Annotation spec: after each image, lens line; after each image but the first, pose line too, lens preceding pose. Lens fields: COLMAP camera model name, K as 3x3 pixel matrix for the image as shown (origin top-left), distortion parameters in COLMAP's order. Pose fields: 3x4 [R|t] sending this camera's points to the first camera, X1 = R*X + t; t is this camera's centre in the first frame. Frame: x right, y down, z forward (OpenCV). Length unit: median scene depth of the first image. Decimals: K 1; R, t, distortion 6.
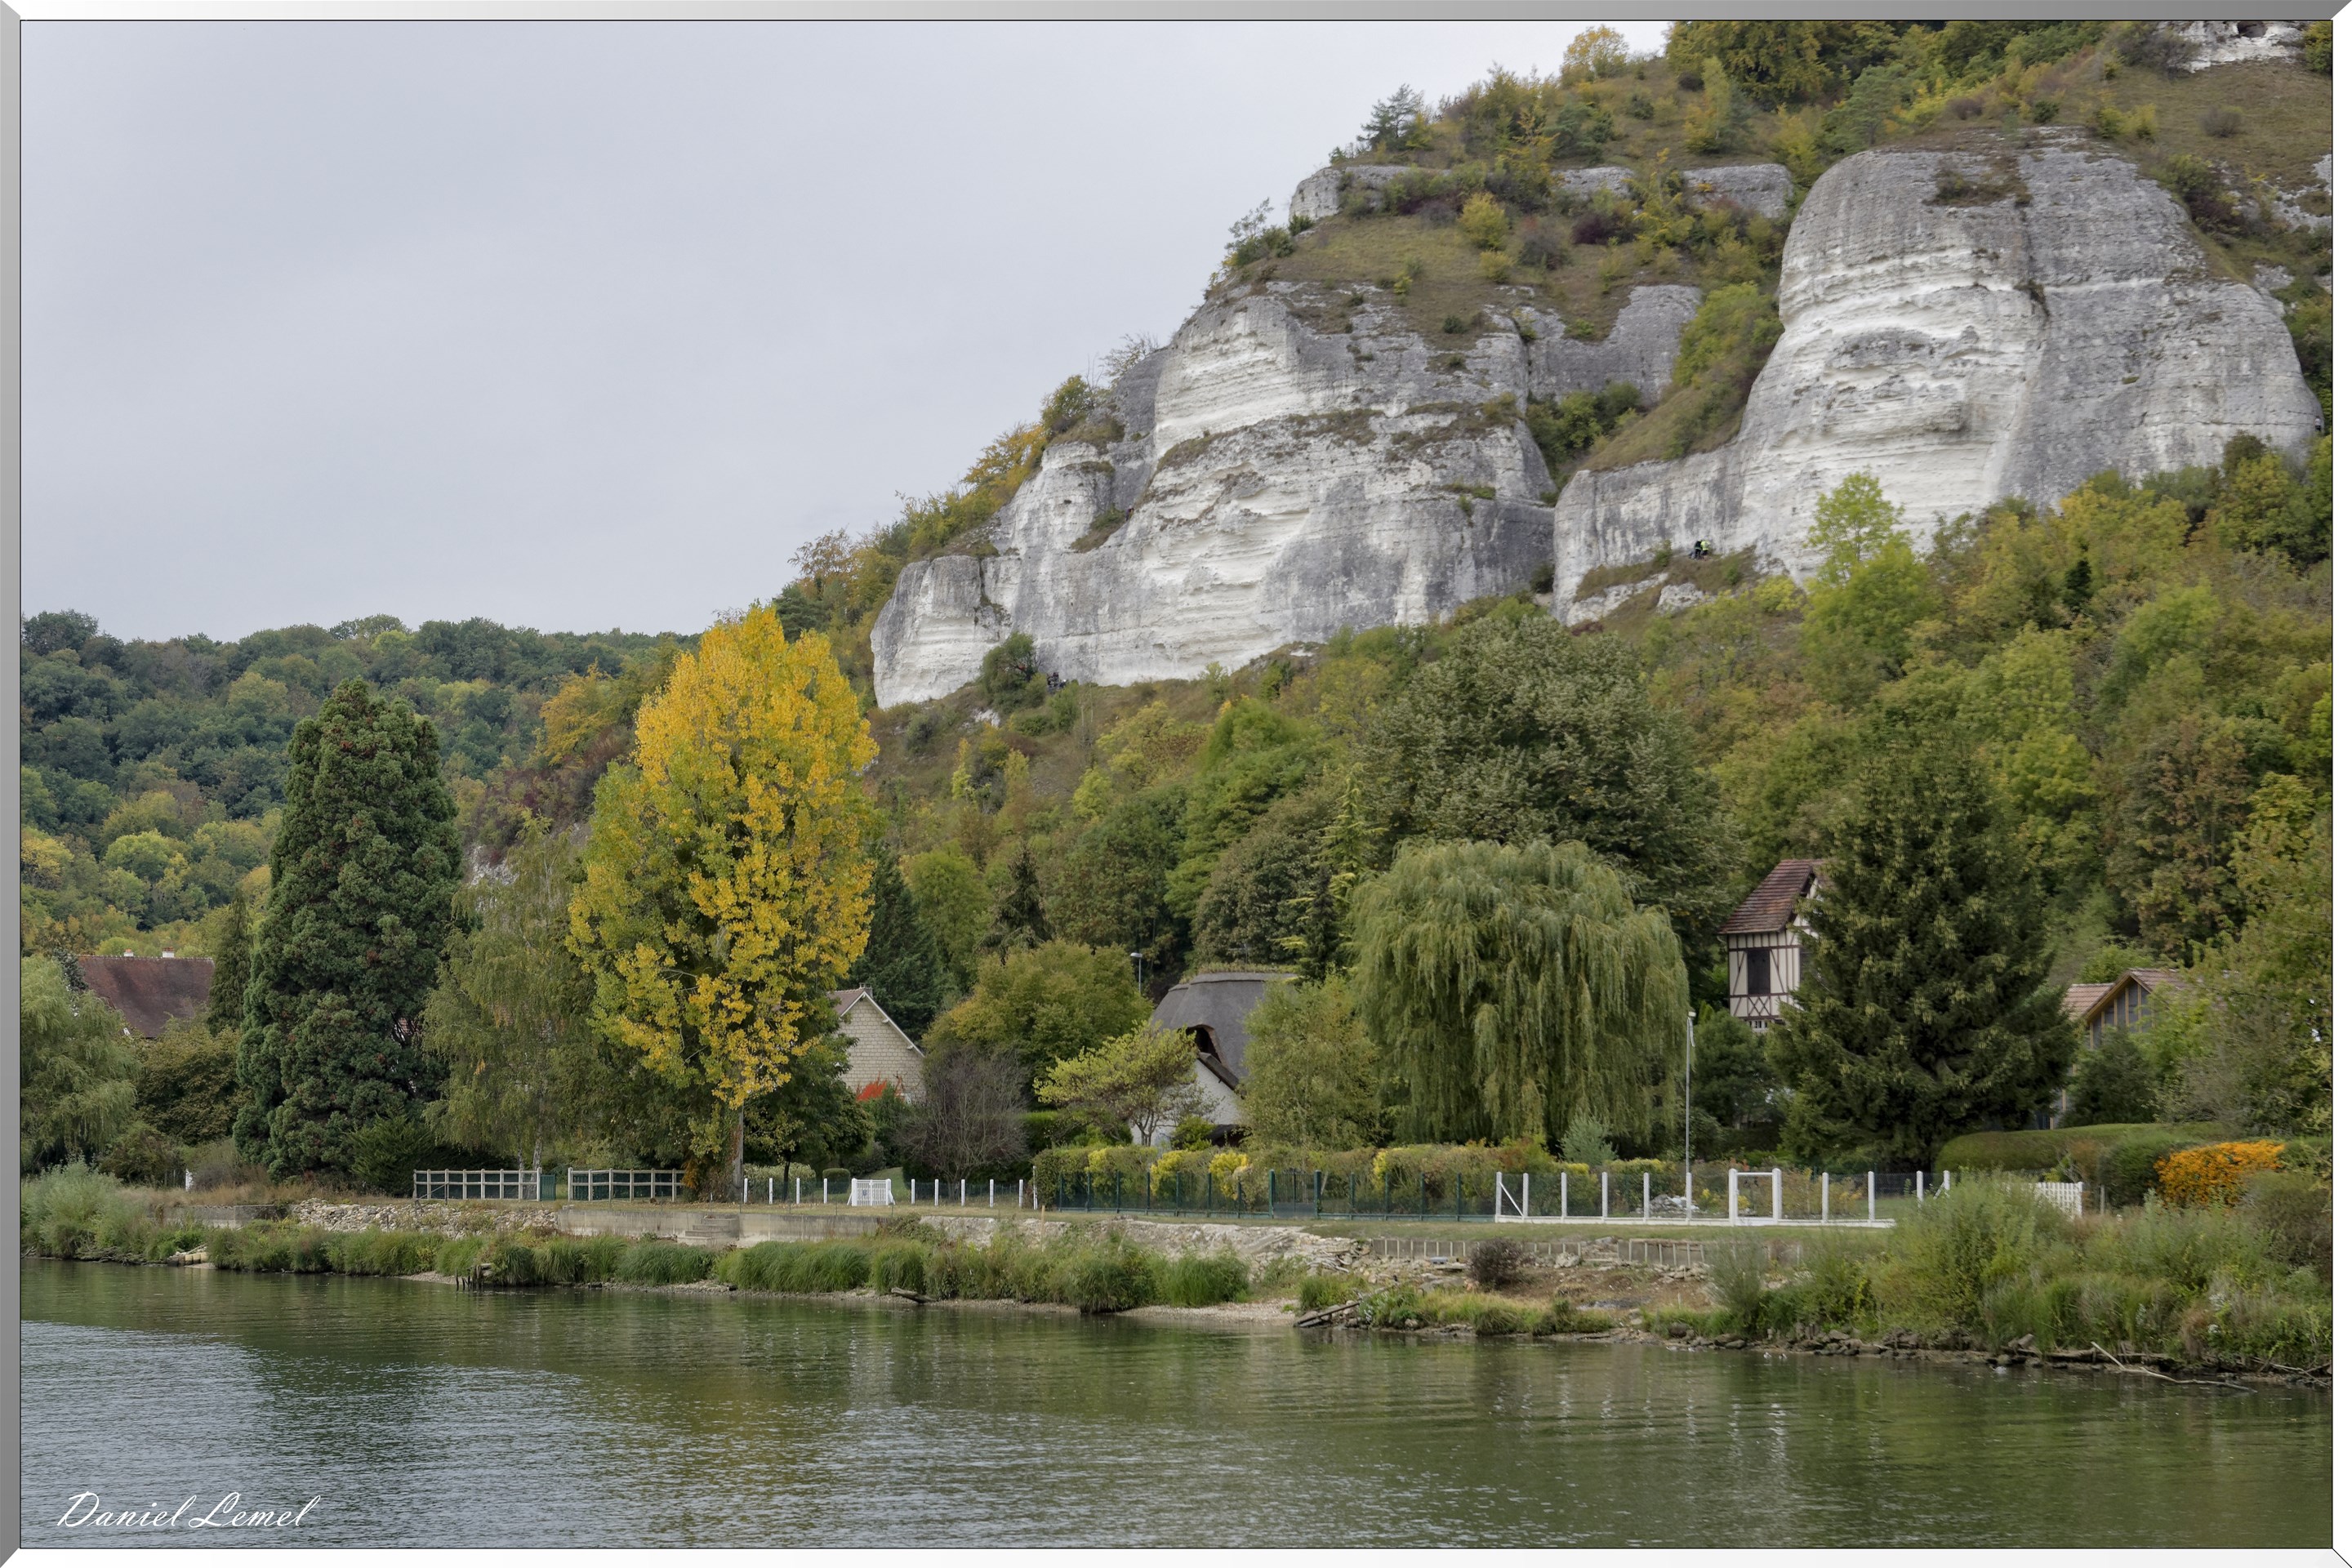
lens RADIAL K [[4752.4, 0, 1169.0], [0, 4752.4, 787.9], [0, 0, 1]] dist [0.040862, 0.000000]
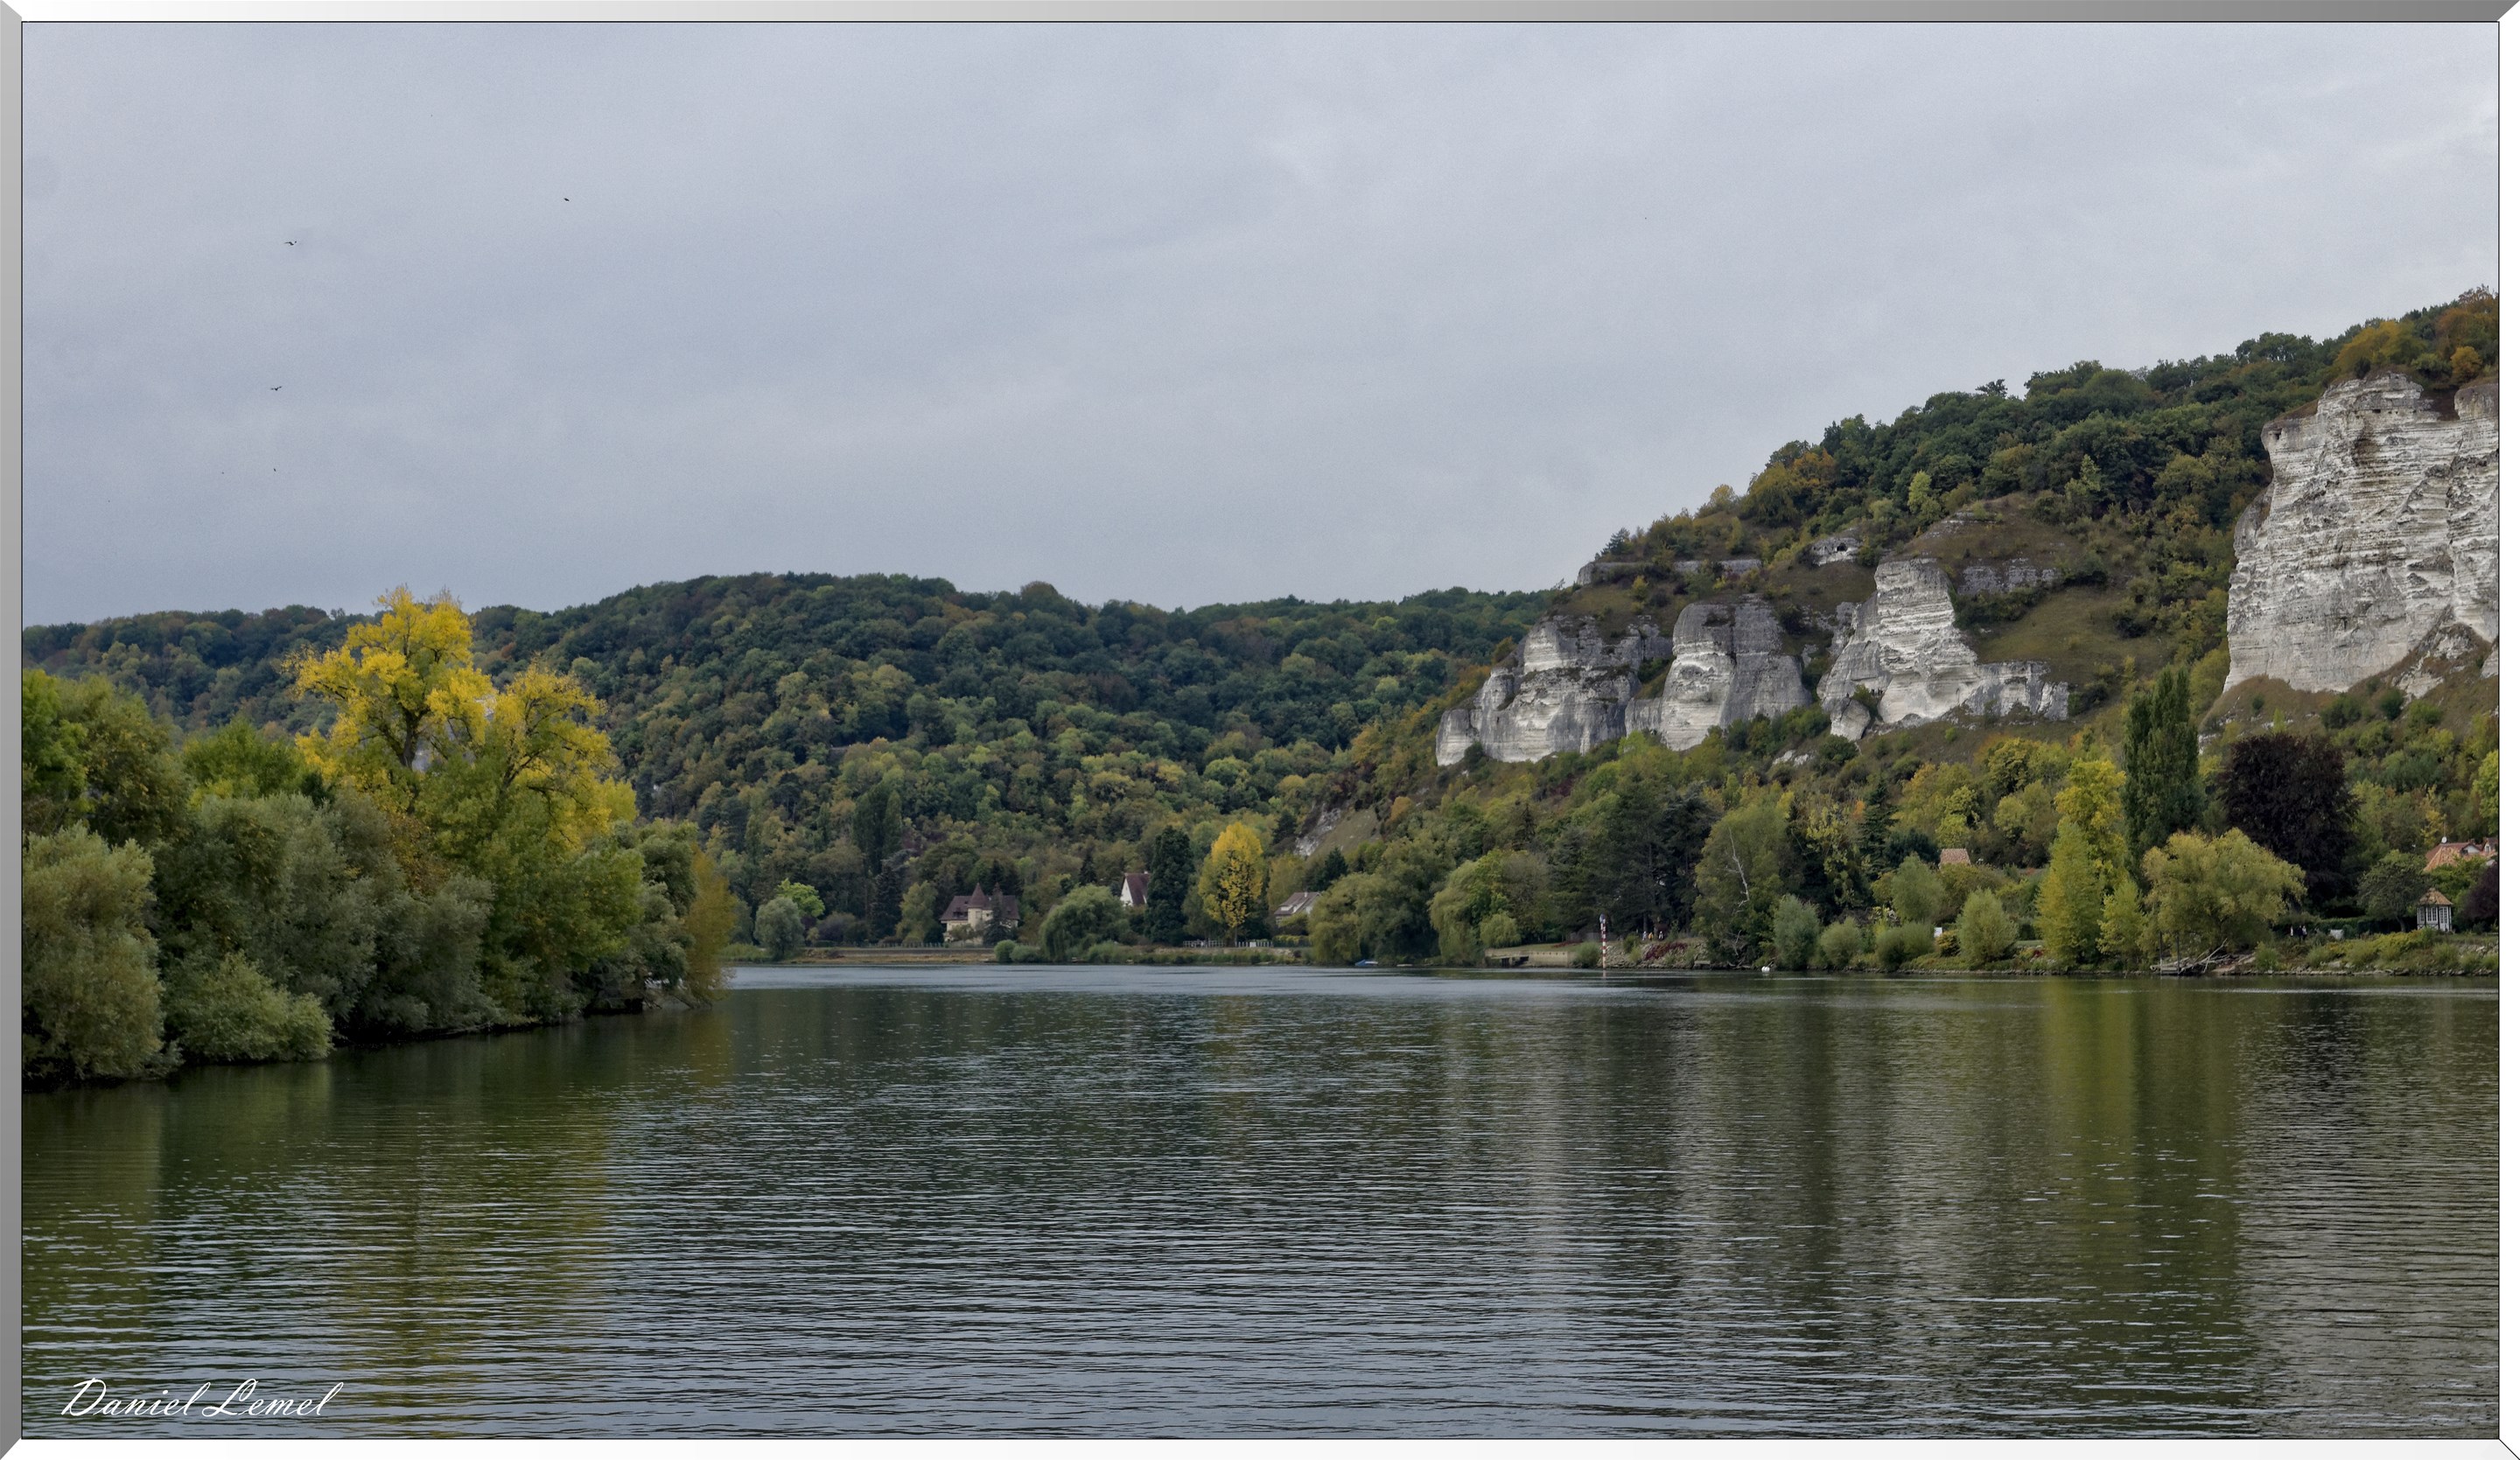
lens RADIAL K [[5714.1, 0, 1261.4], [0, 5714.1, 731.3], [0, 0, 1]] dist [-0.018592, 0.000000]
pose [[0.970772, -0.014947, -0.239537, 0.632607], [0.025028, 0.998922, 0.039096, -0.170003], [0.238694, -0.043948, 0.970100, -2.191063]]
